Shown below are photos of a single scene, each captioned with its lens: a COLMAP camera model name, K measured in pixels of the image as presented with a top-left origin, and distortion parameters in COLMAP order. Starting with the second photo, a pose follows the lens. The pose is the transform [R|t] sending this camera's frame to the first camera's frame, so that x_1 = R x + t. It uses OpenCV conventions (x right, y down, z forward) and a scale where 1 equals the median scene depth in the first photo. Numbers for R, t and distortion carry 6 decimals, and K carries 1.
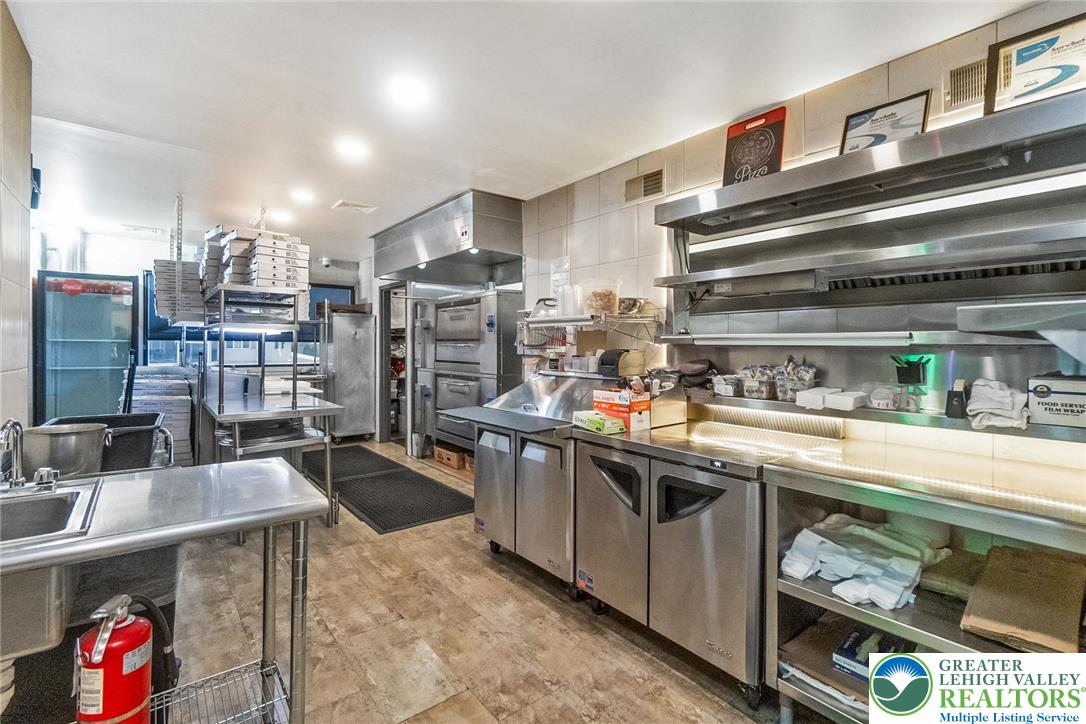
lens RADIAL K [[477.6, 0, 533.4], [0, 477.6, 346.6], [0, 0, 1]] dist [-0.007501, 0.001259]
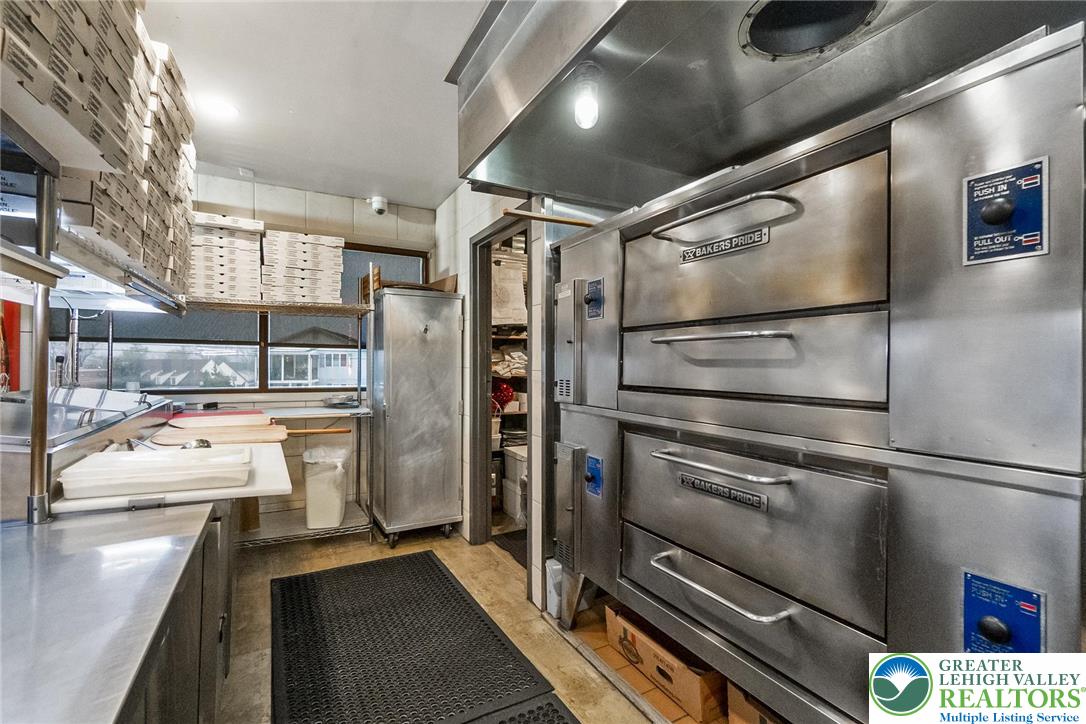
lens RADIAL K [[477.6, 0, 544.0], [0, 477.6, 362.5], [0, 0, 1]] dist [-0.007501, 0.001259]
pose [[0.987587, 0.000702, -0.157071, -0.164560], [-0.001820, 0.999974, -0.006977, 0.010801], [0.157062, 0.007177, 0.987563, 0.507068]]
